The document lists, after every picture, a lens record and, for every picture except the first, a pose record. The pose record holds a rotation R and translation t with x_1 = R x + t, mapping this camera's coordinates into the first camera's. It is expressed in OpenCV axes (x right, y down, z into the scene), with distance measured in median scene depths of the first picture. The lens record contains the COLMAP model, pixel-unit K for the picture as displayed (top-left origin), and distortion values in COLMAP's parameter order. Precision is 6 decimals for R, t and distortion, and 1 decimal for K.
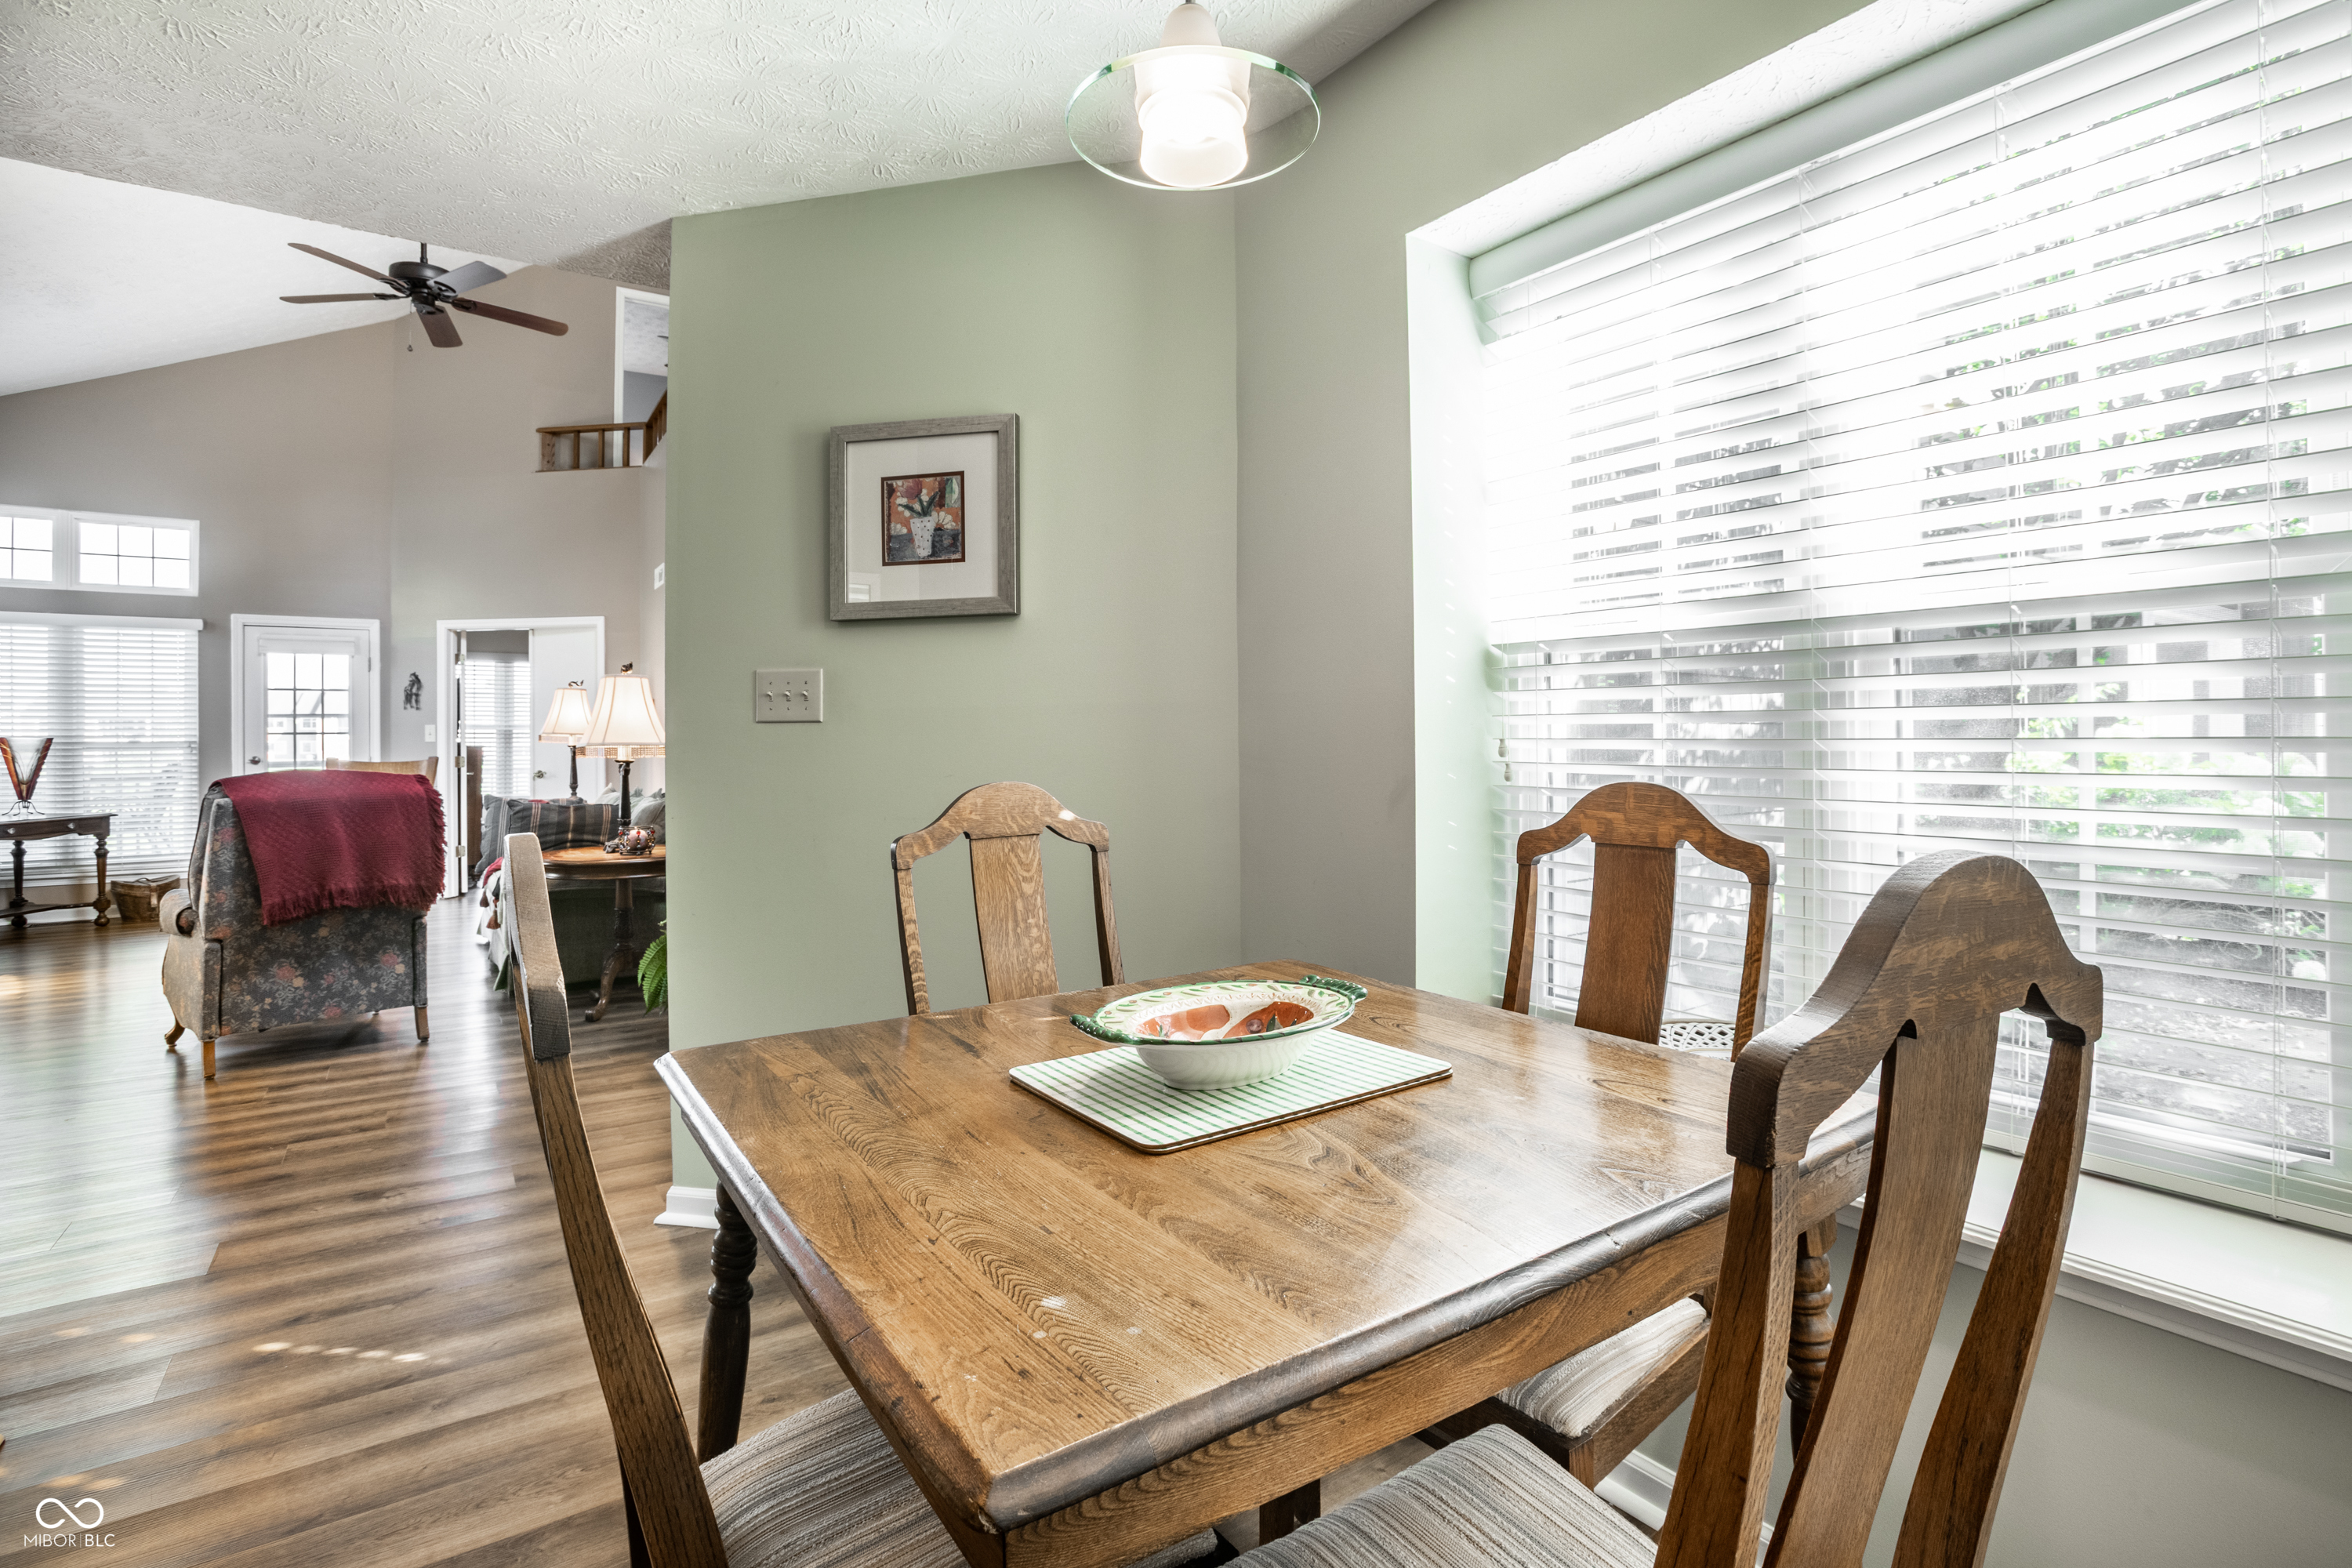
lens RADIAL K [[1087.5, 0, 1178.3], [0, 1087.5, 747.8], [0, 0, 1]] dist [-0.064920, 0.024440]
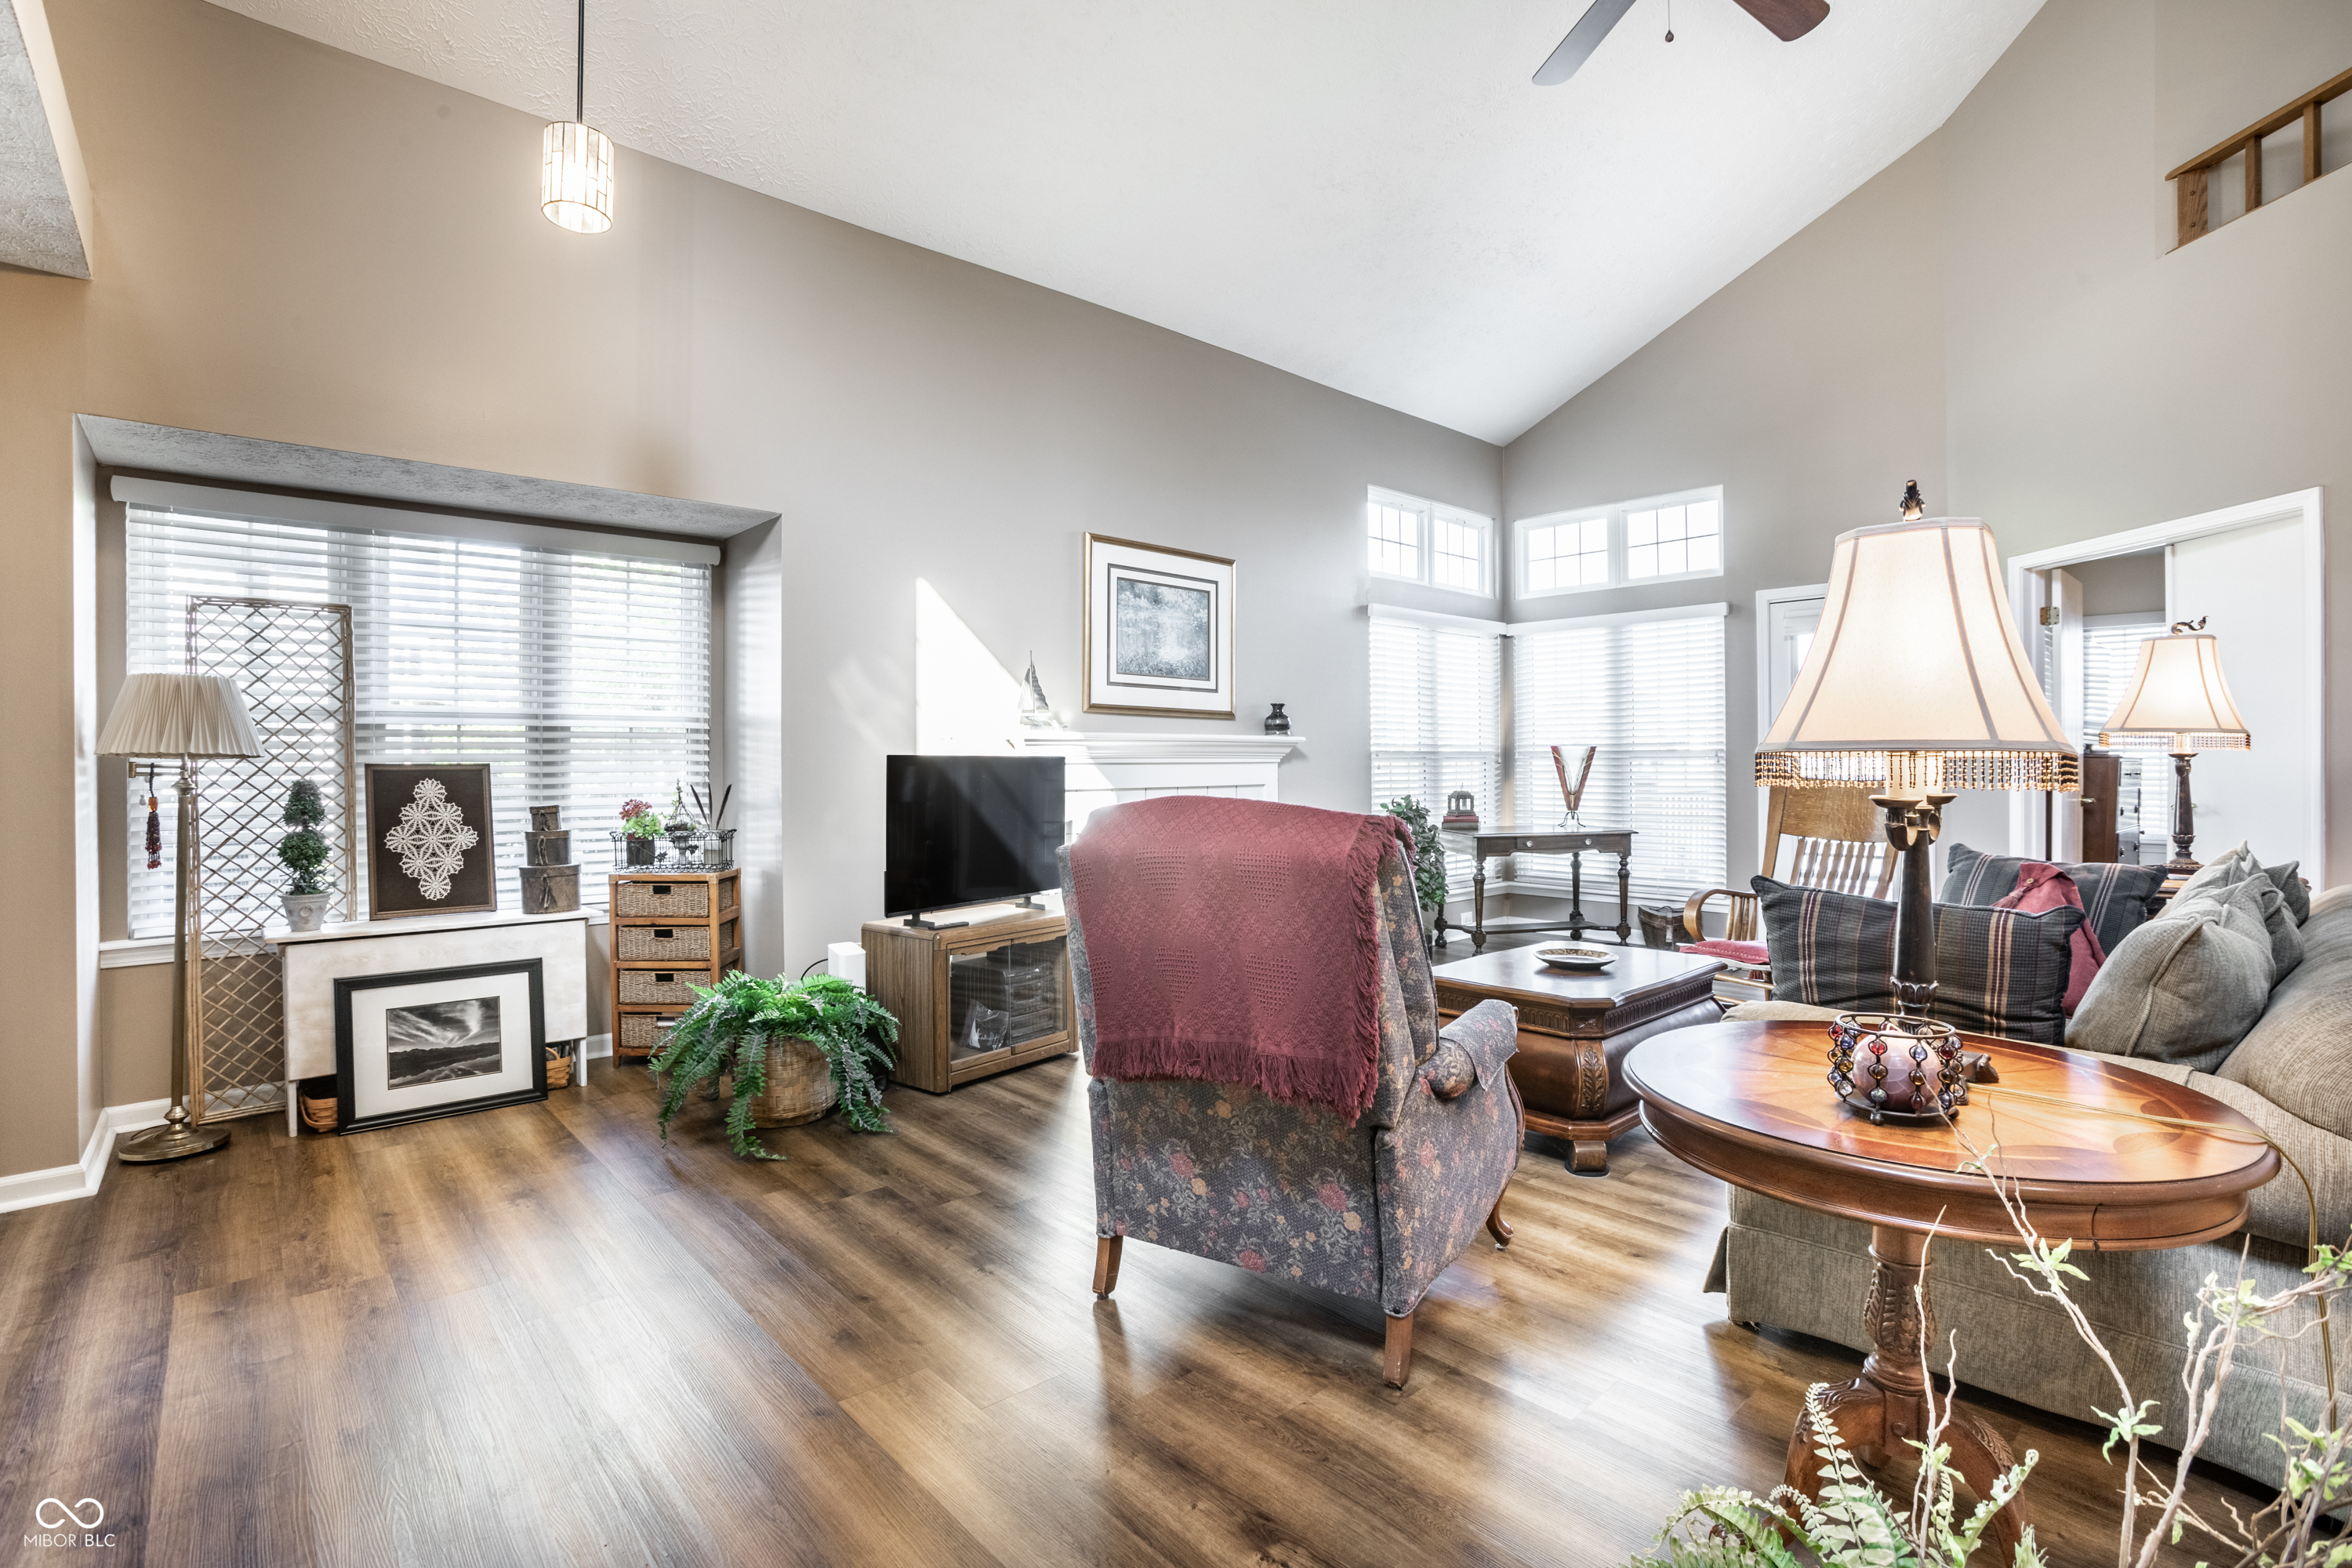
lens RADIAL K [[1087.5, 0, 1183.6], [0, 1087.5, 767.6], [0, 0, 1]] dist [-0.064920, 0.024440]
pose [[0.122367, 0.010756, -0.992427, -0.155113], [0.001608, 0.999938, 0.011035, -0.001552], [0.992484, -0.002946, 0.122342, 0.508392]]
